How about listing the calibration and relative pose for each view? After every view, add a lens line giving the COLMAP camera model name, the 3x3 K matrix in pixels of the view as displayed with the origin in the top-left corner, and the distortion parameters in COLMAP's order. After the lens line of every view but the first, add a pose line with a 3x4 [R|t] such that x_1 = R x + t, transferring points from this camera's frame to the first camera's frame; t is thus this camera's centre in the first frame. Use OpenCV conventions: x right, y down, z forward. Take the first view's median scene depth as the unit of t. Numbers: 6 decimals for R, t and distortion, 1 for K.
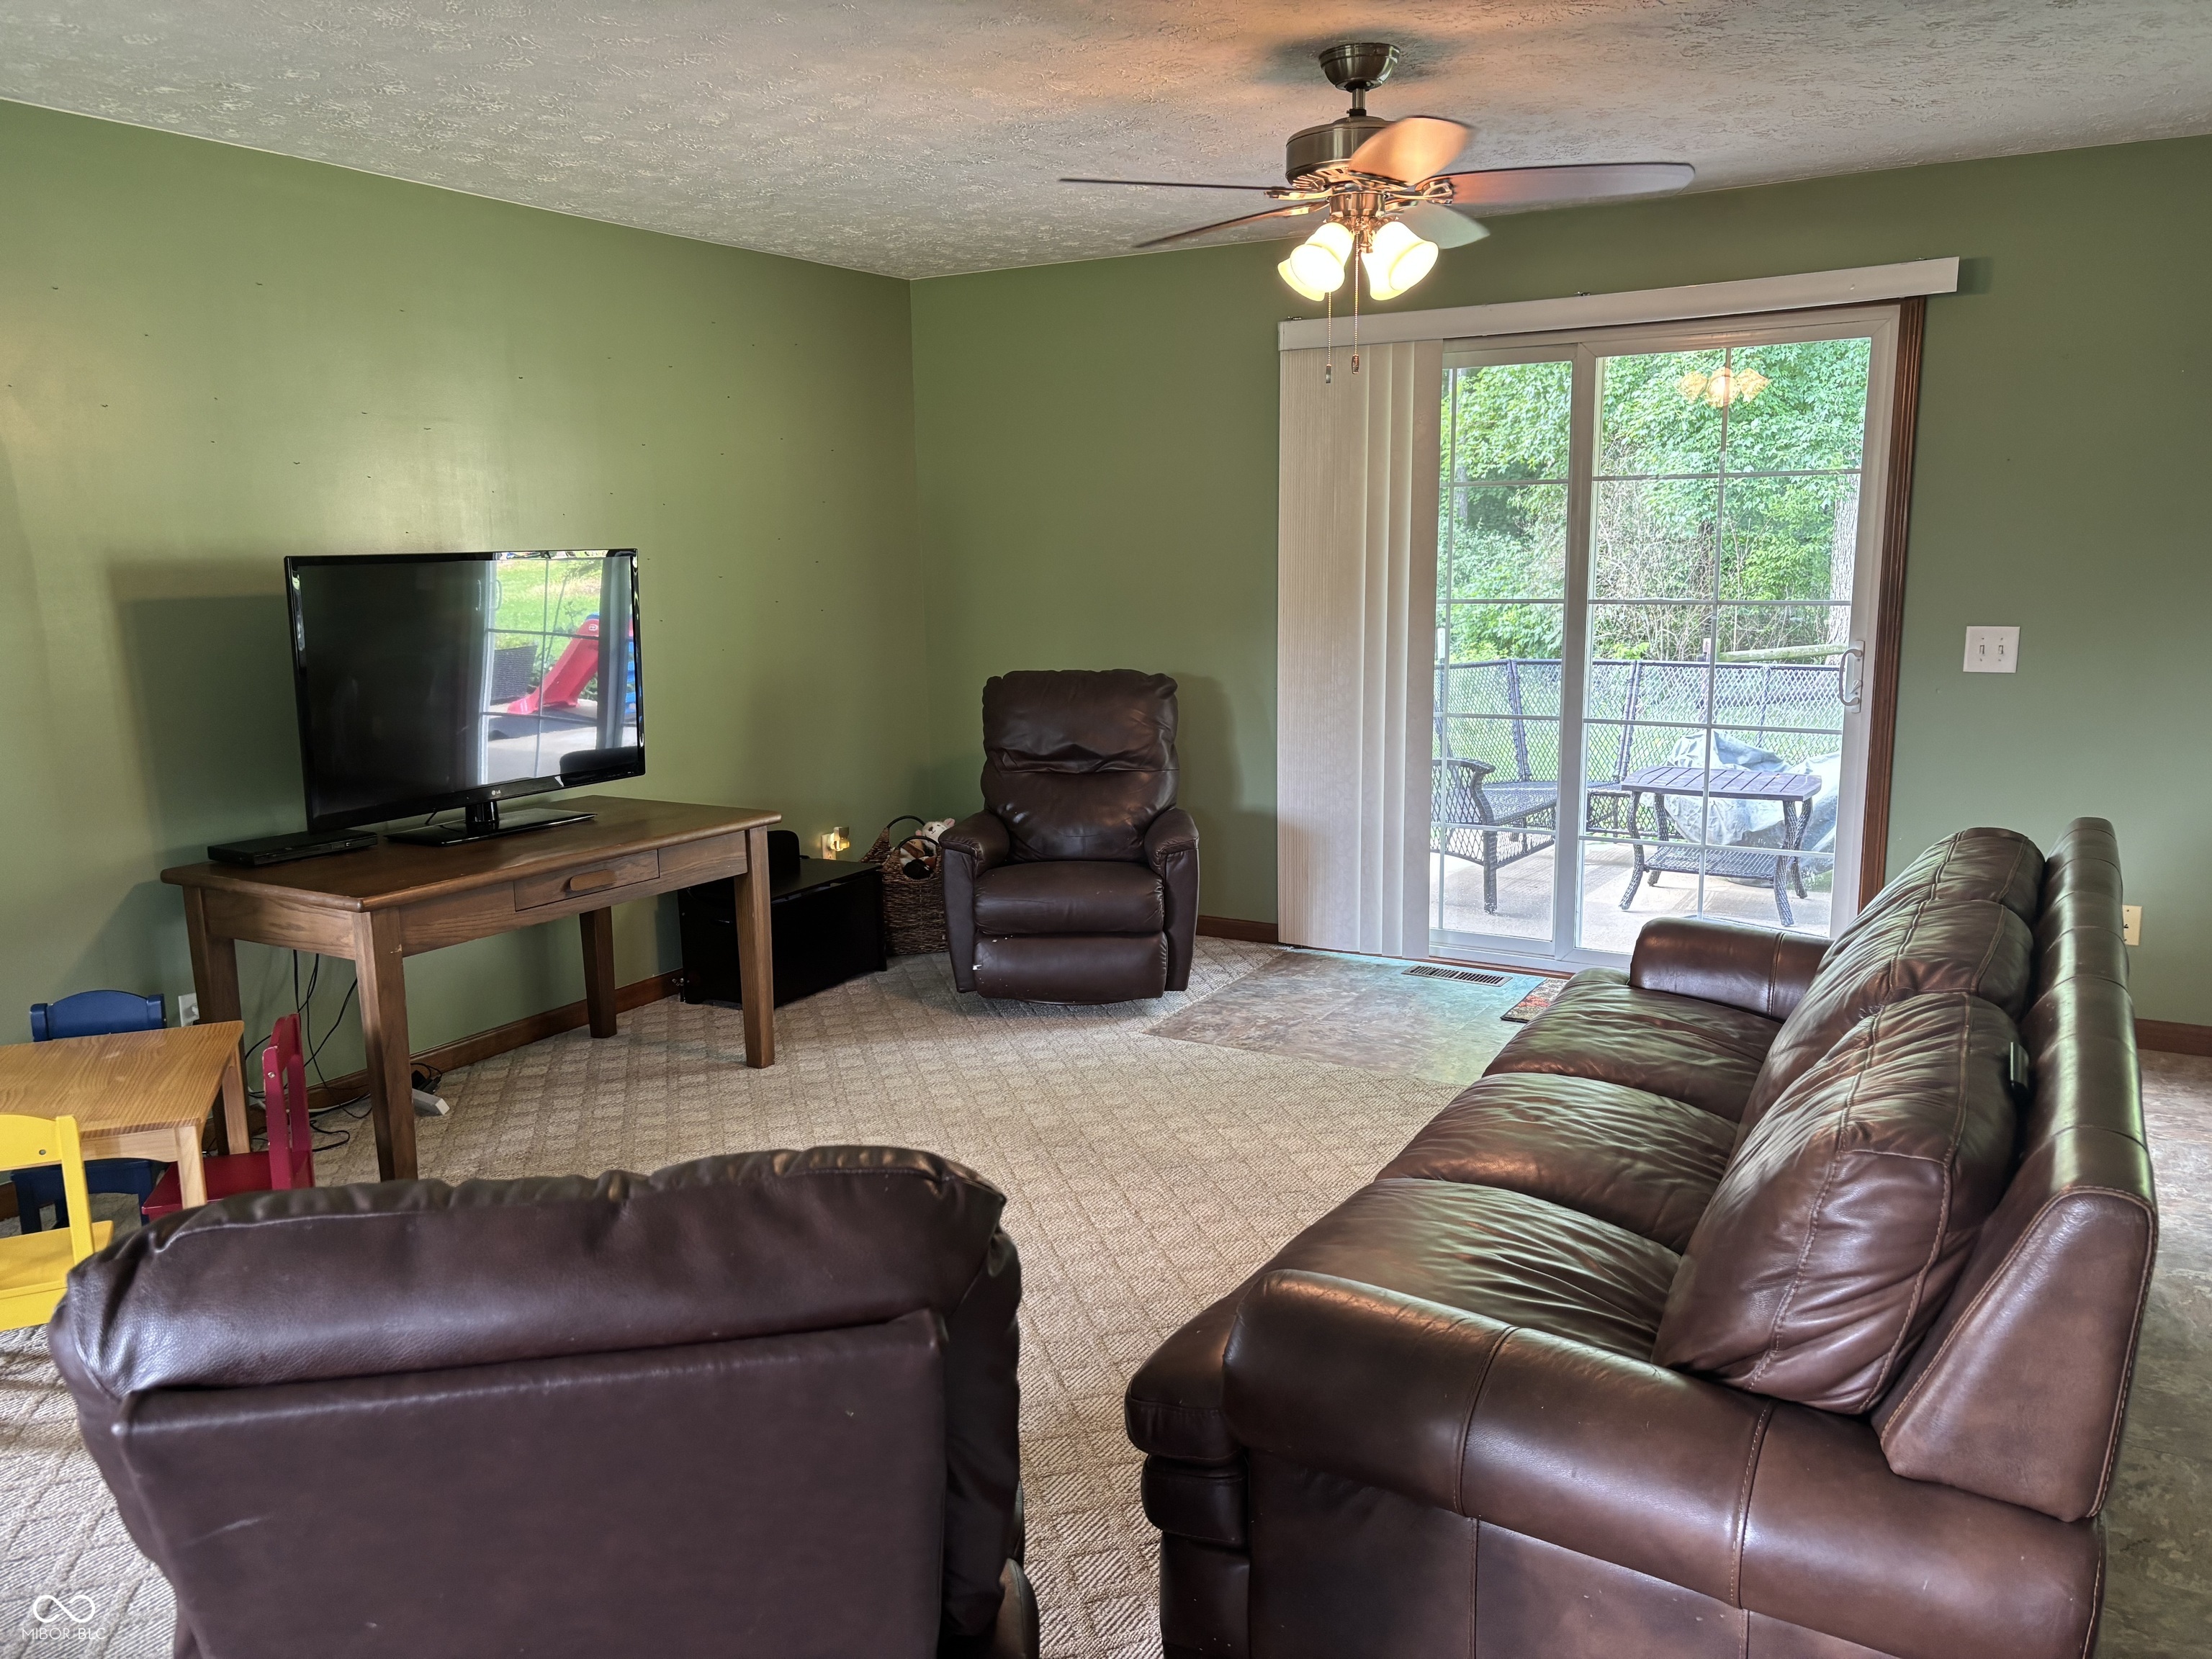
lens RADIAL K [[1700.3, 0, 1105.5], [0, 1700.3, 844.9], [0, 0, 1]] dist [0.074409, -0.062666]
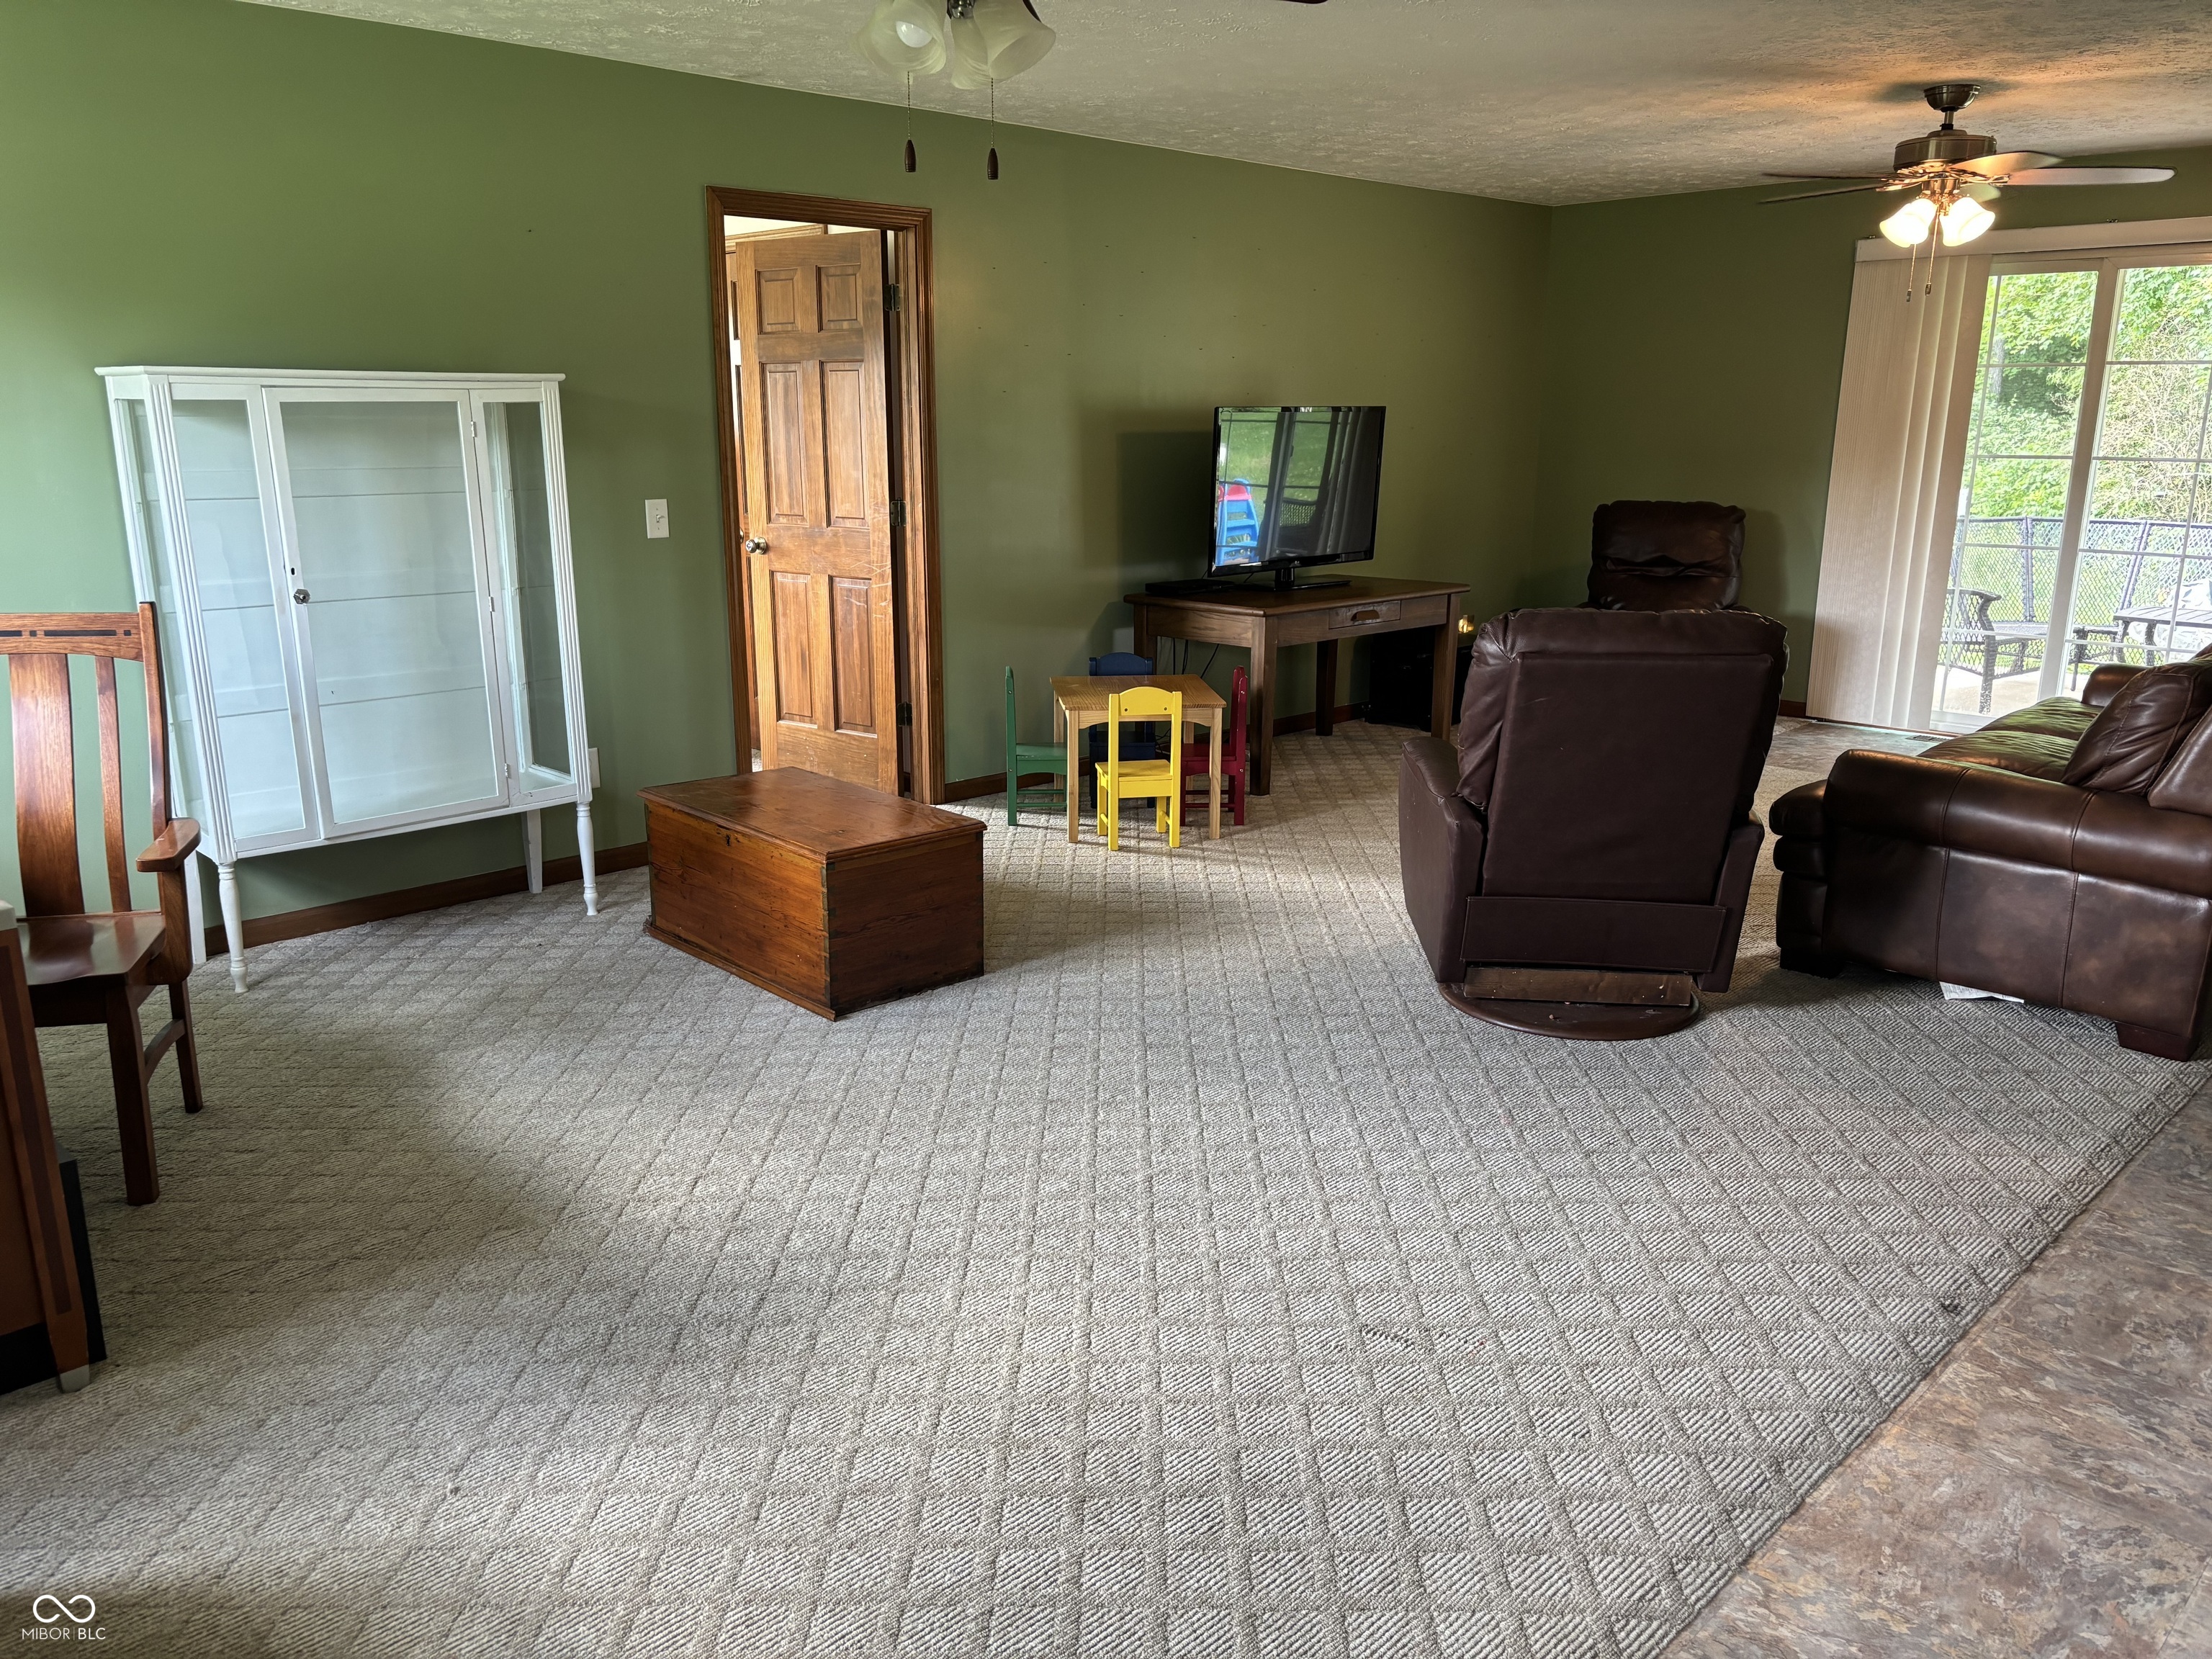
lens RADIAL K [[1700.3, 0, 1109.4], [0, 1700.3, 836.2], [0, 0, 1]] dist [0.074409, -0.062666]
pose [[0.966652, 0.080998, -0.242948, -0.096192], [-0.064588, 0.995106, 0.074779, 0.092328], [0.247816, -0.056594, 0.967153, -0.466356]]
